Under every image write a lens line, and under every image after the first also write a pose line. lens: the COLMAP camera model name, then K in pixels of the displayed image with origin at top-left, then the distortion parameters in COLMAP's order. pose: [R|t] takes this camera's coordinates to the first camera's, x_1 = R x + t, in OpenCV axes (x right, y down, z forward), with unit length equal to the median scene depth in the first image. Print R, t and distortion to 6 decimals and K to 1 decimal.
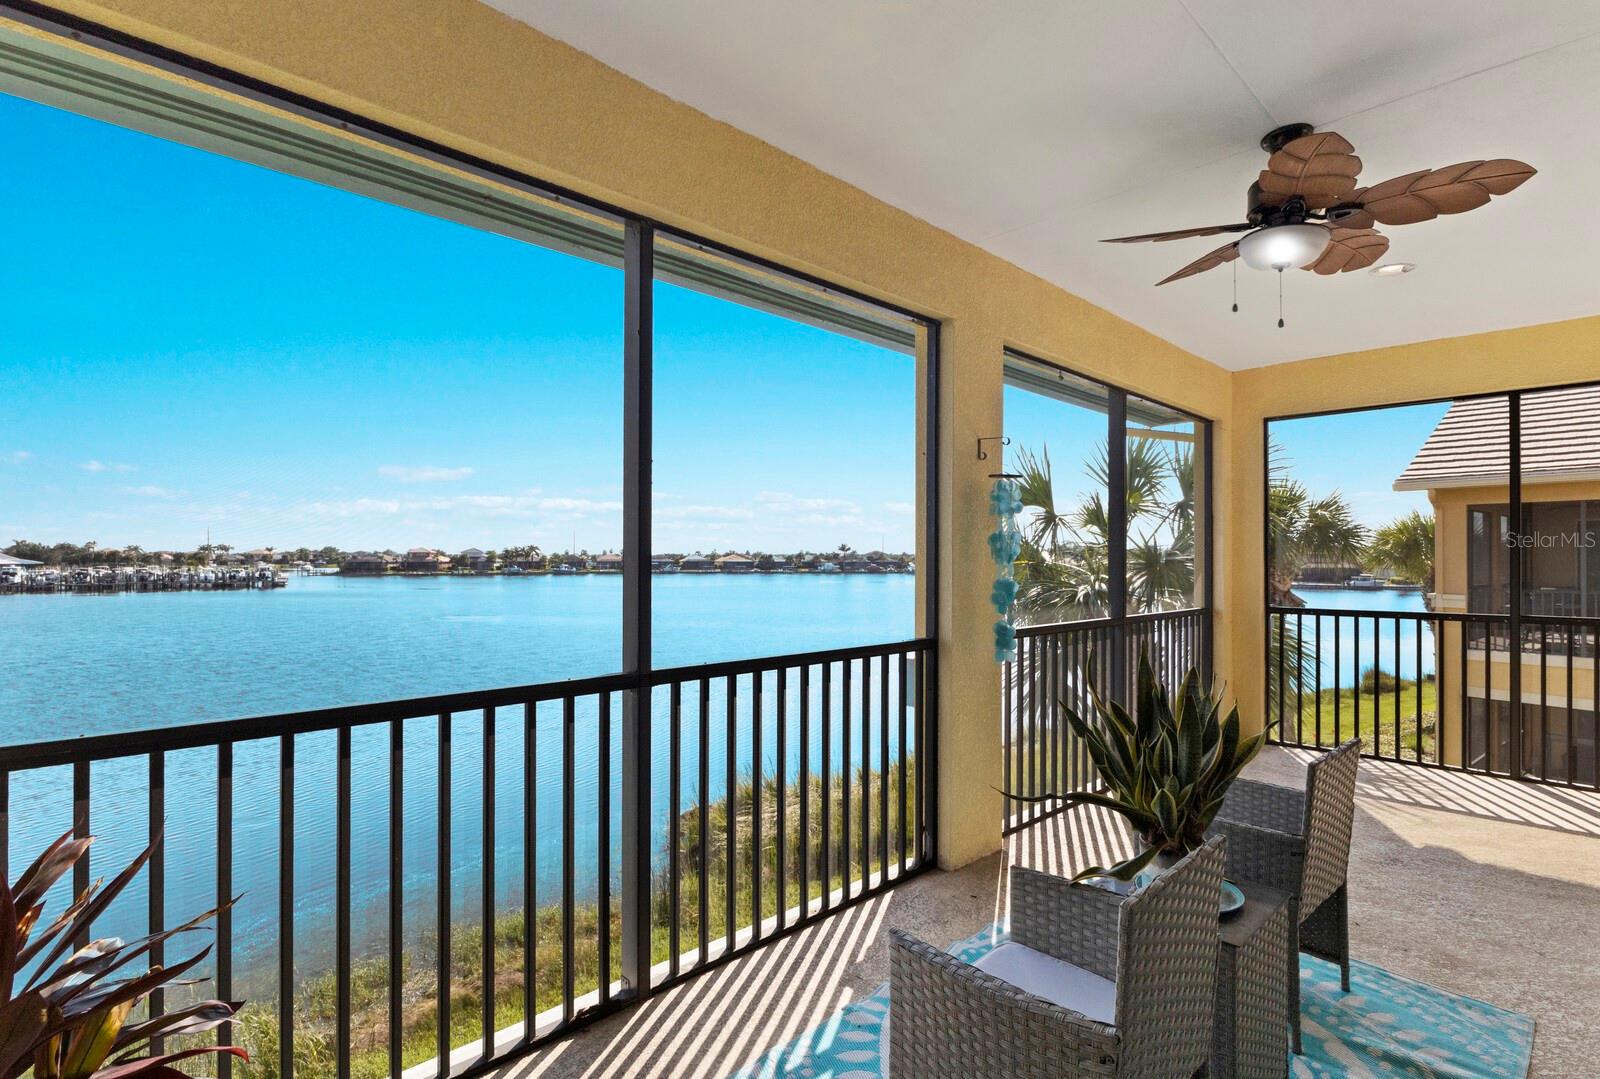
lens RADIAL K [[766.4, 0, 807.9], [0, 766.4, 547.3], [0, 0, 1]] dist [-0.006516, 0.001693]
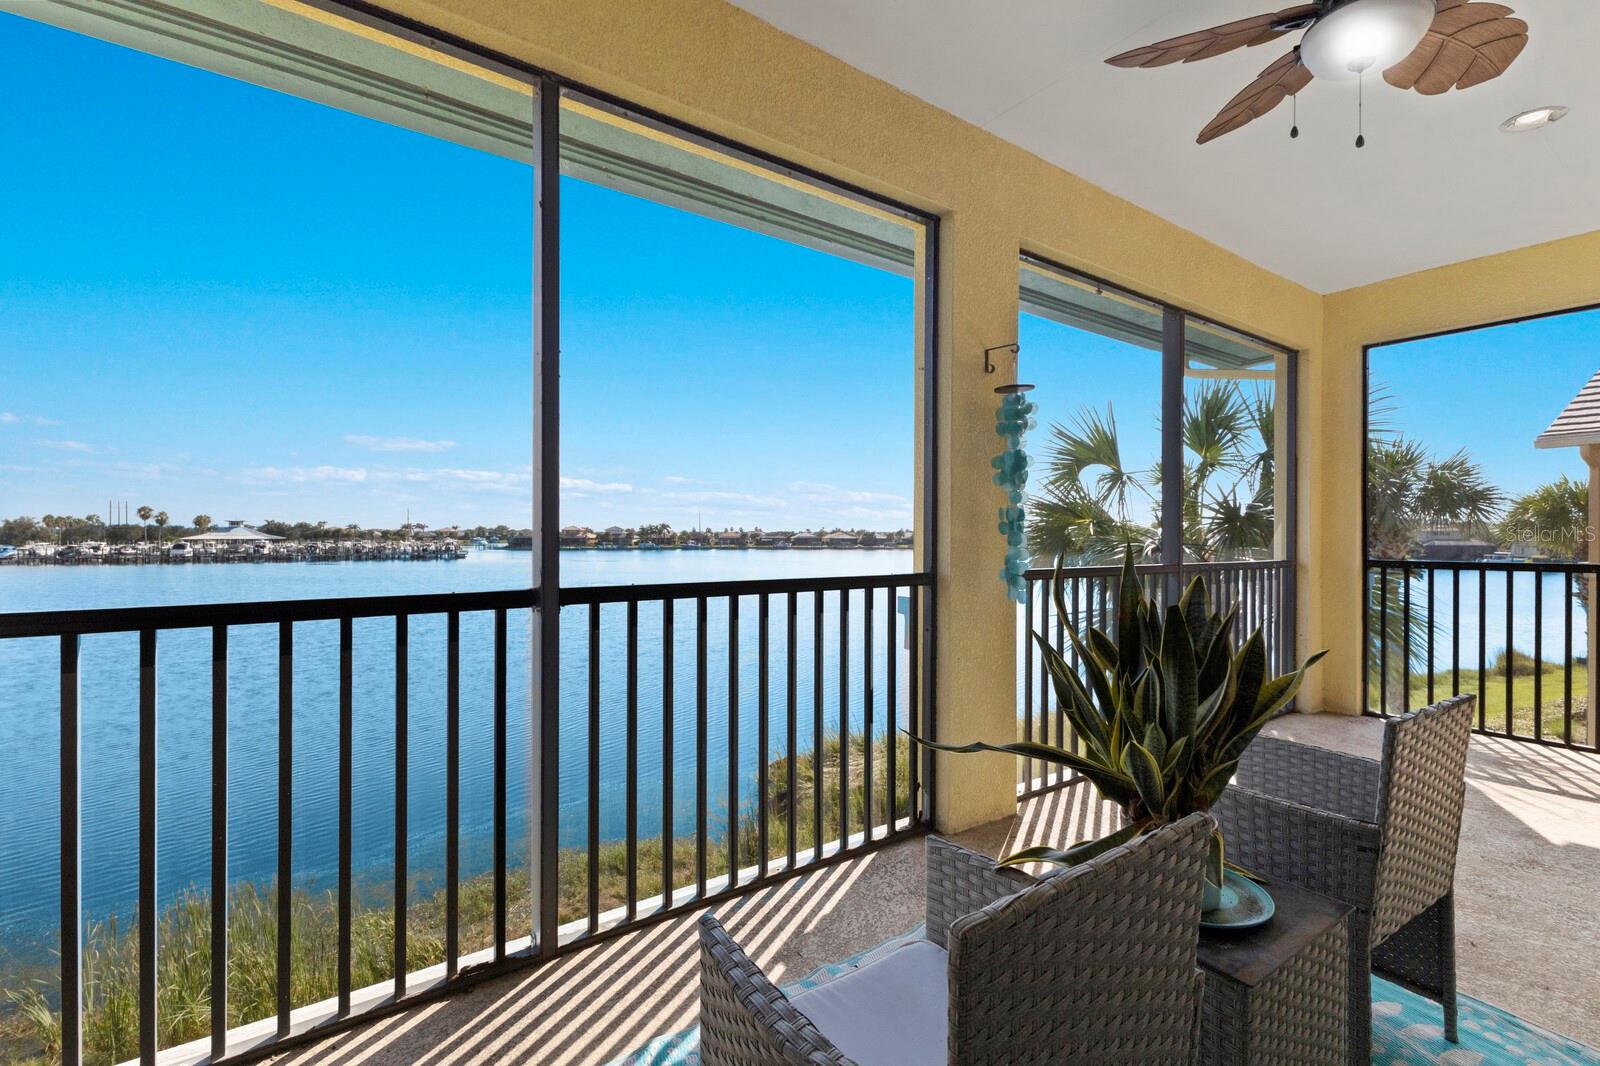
lens RADIAL K [[695.2, 0, 798.9], [0, 695.2, 531.5], [0, 0, 1]] dist [0.014586, -0.004349]
pose [[0.988009, 0.000170, -0.154398, 0.143858], [0.001189, 0.999961, 0.008708, 0.065828], [0.154394, -0.008787, 0.987970, 0.182131]]
